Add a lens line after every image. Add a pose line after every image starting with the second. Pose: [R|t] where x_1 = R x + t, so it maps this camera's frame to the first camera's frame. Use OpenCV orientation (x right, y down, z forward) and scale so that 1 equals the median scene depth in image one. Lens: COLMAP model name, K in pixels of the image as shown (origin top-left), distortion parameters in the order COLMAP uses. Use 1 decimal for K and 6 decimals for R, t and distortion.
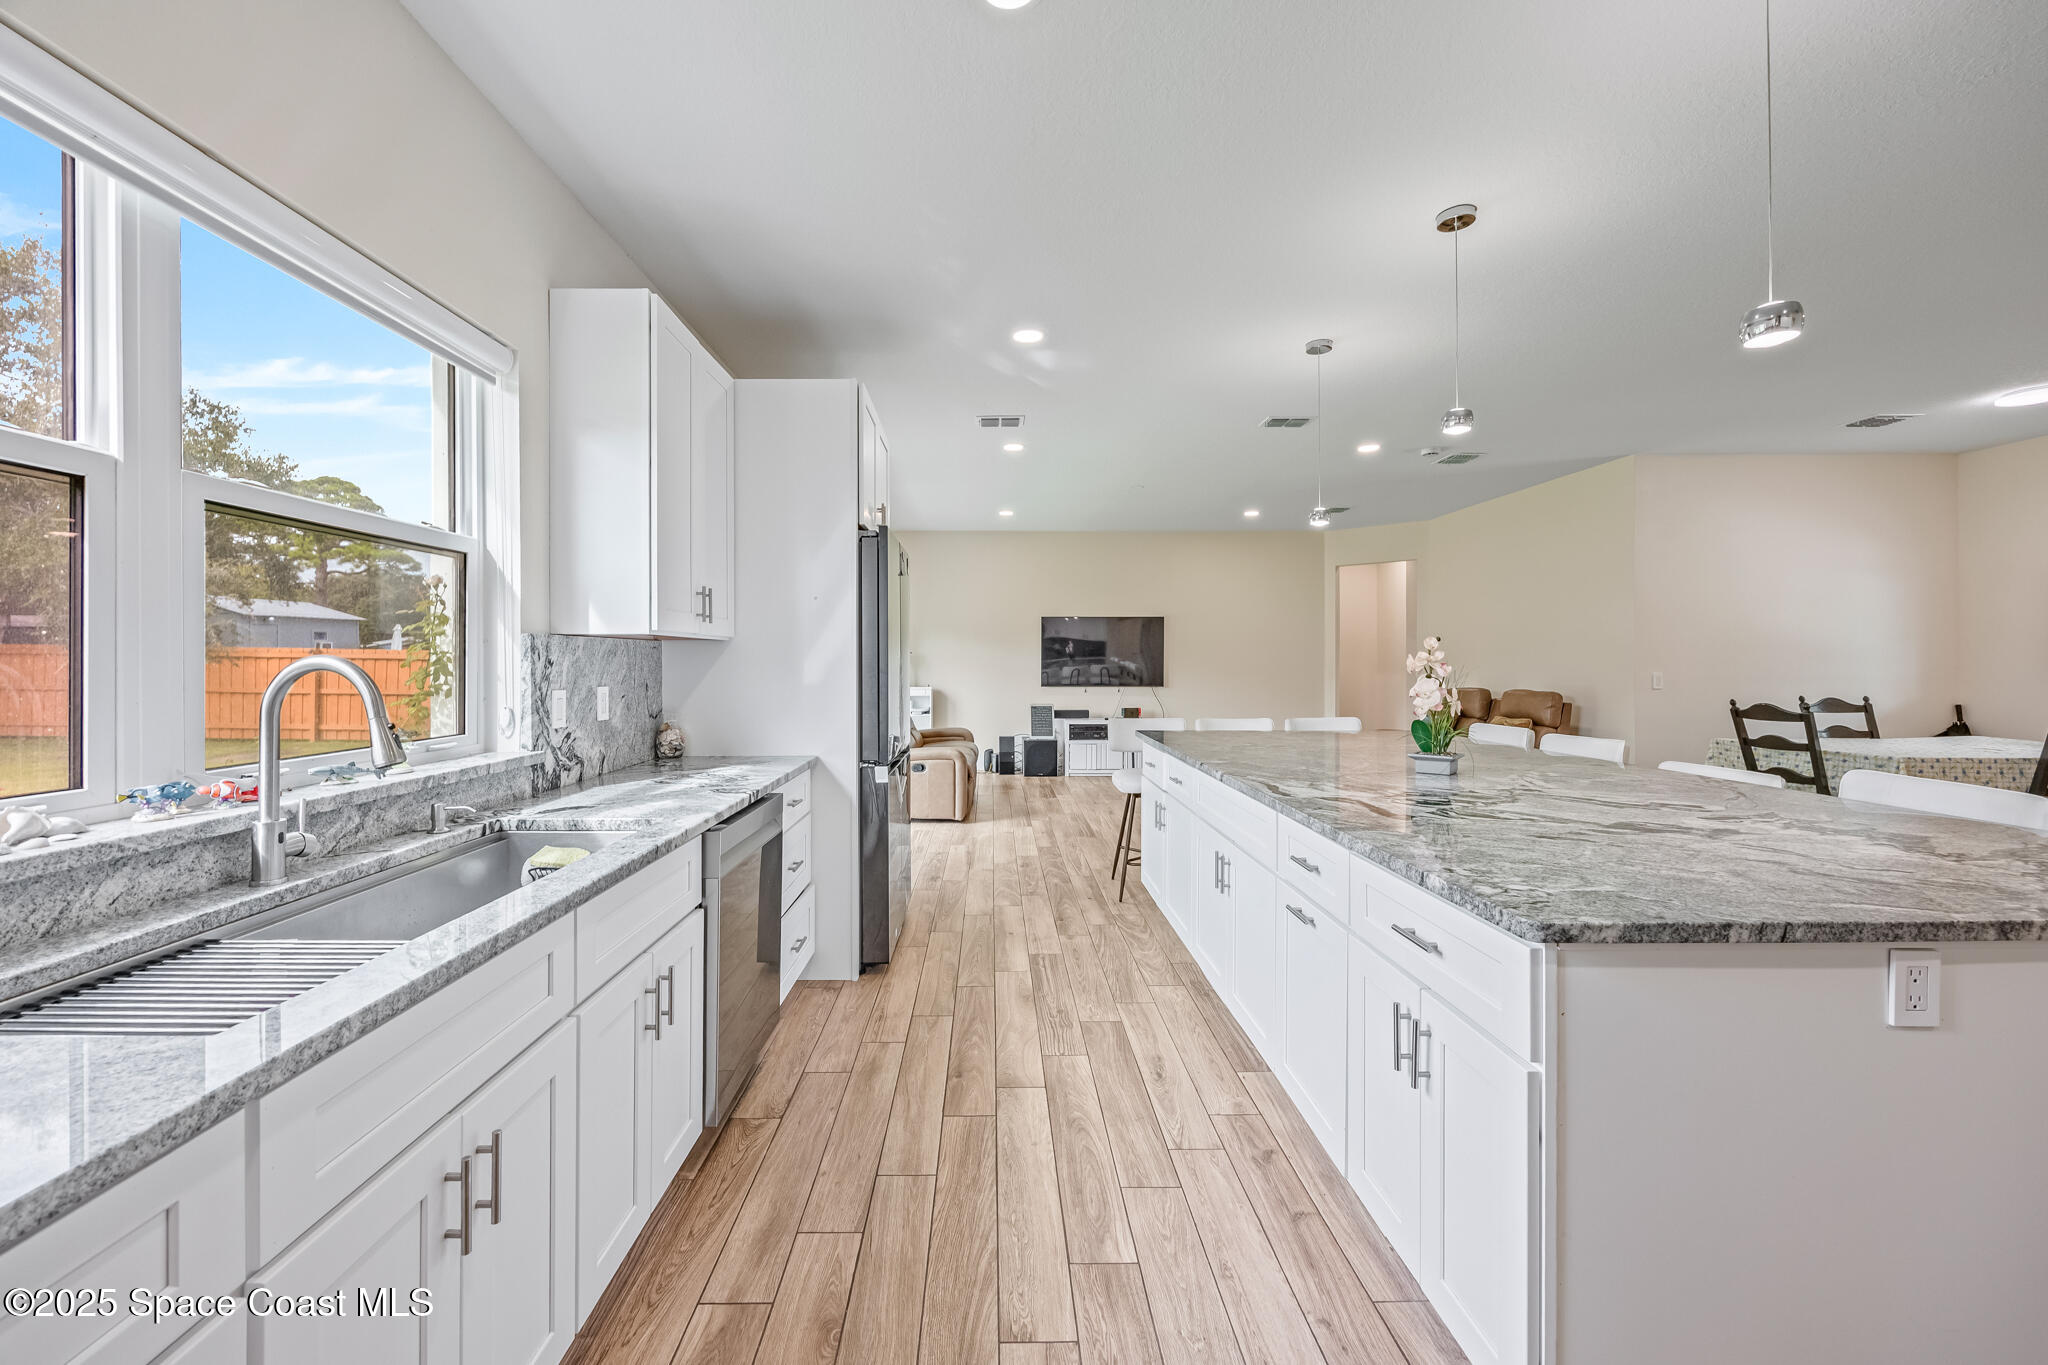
lens RADIAL K [[803.2, 0, 996.7], [0, 803.2, 667.4], [0, 0, 1]] dist [0.000436, 0.000466]
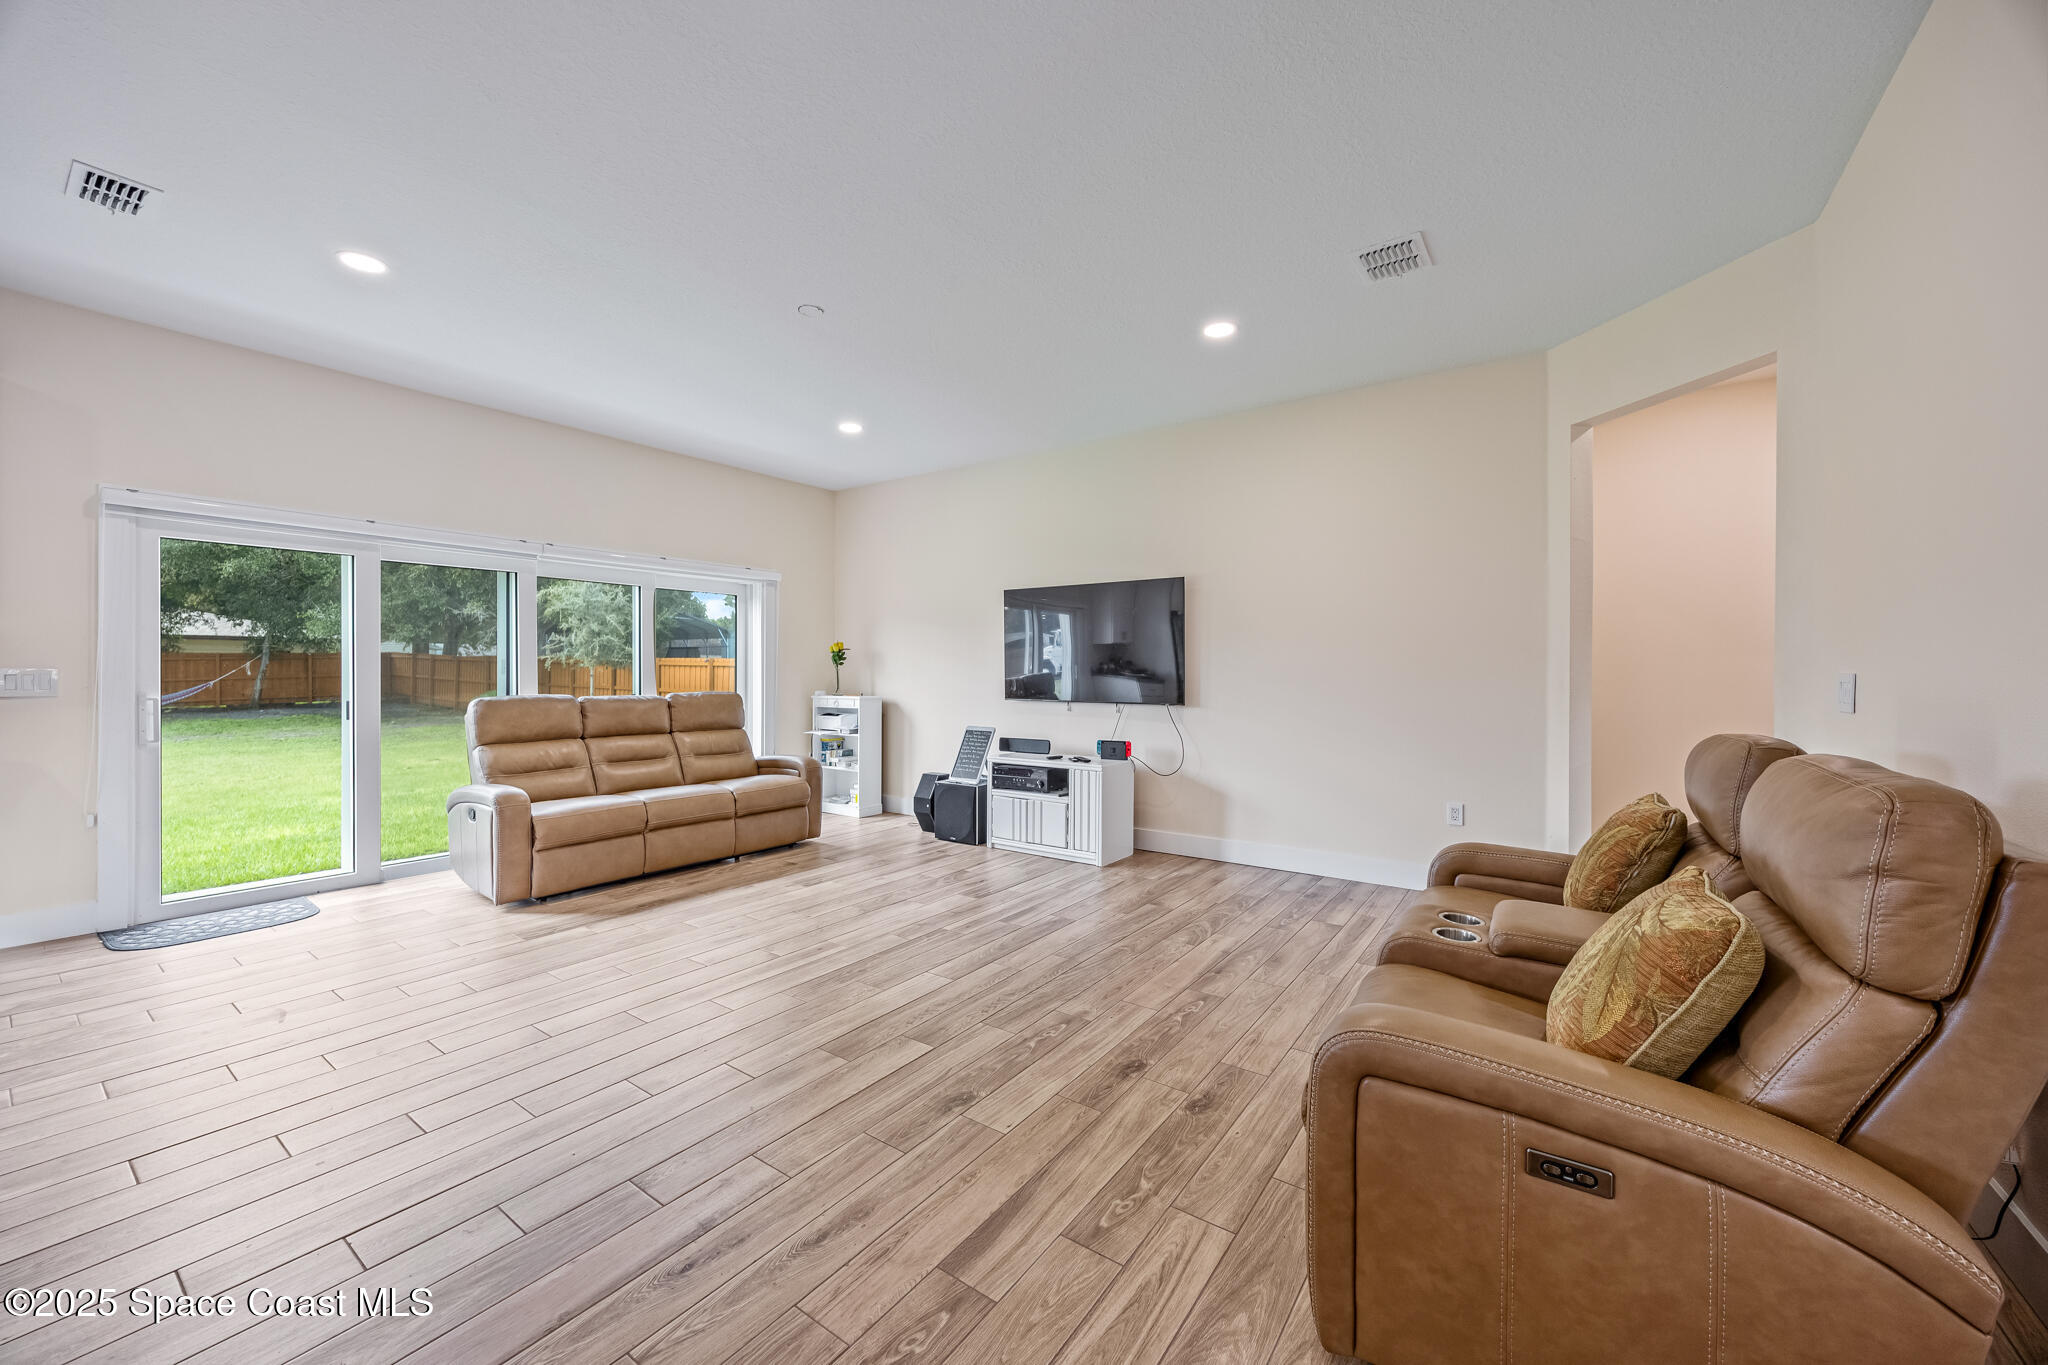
lens RADIAL K [[785.5, 0, 1023.8], [0, 785.5, 670.8], [0, 0, 1]] dist [0.001413, 0.000054]
pose [[0.808606, 0.006095, -0.588319, 1.050873], [-0.013042, 0.999886, -0.007567, 0.014053], [0.588206, 0.013792, 0.808594, 1.217492]]
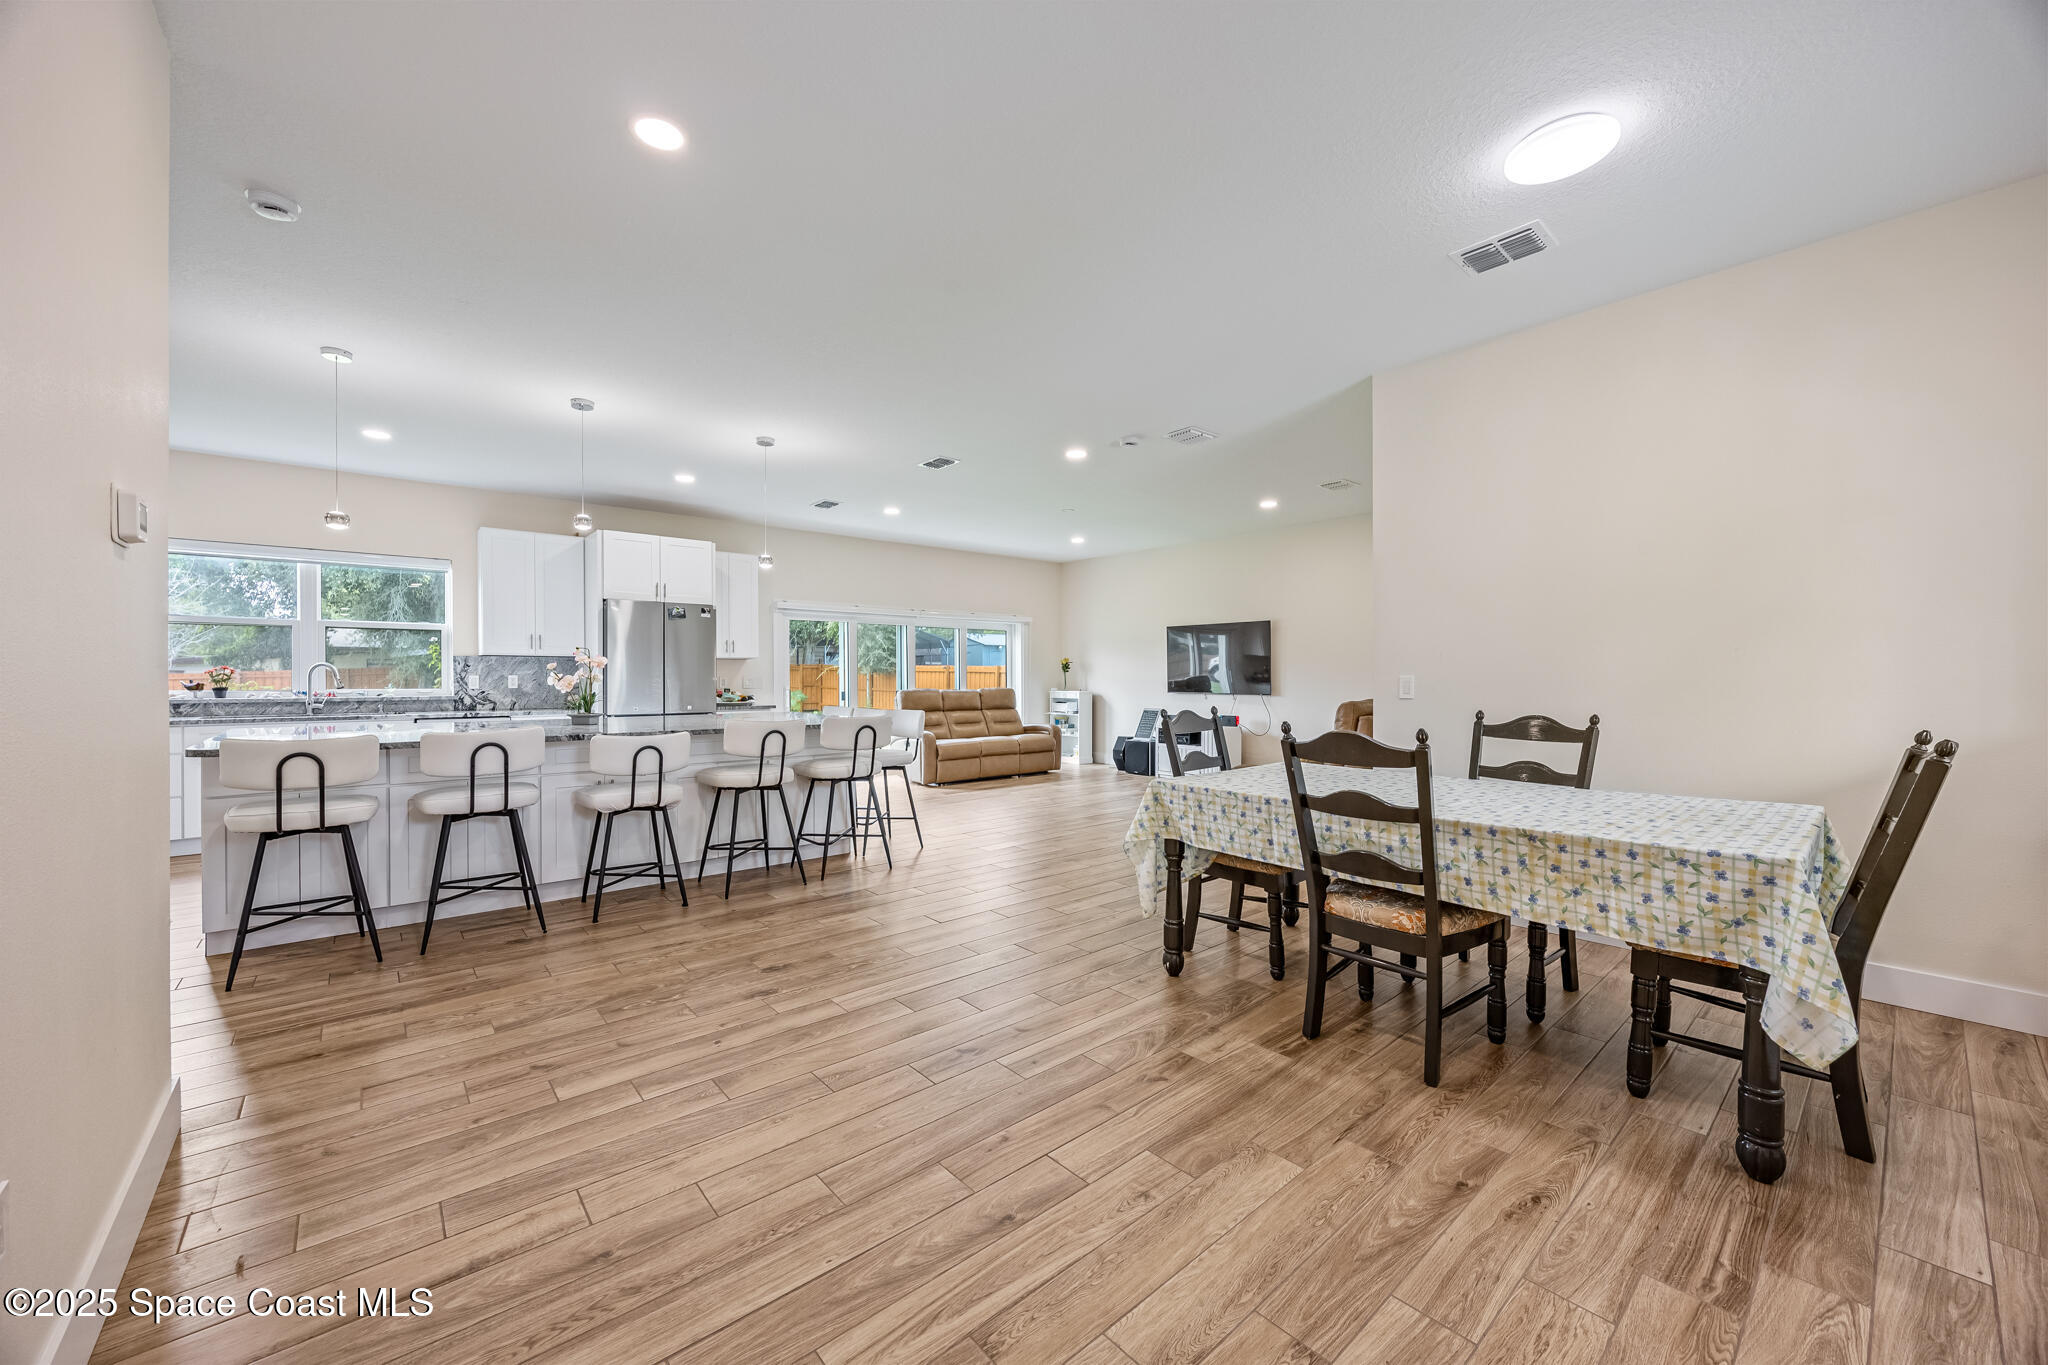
lens RADIAL K [[785.5, 0, 1023.8], [0, 785.5, 670.8], [0, 0, 1]] dist [0.001413, 0.000054]
pose [[0.647685, -0.001177, -0.761907, 1.749414], [-0.009107, 0.999915, -0.009287, 0.016663], [0.761854, 0.012954, 0.647620, 0.442223]]
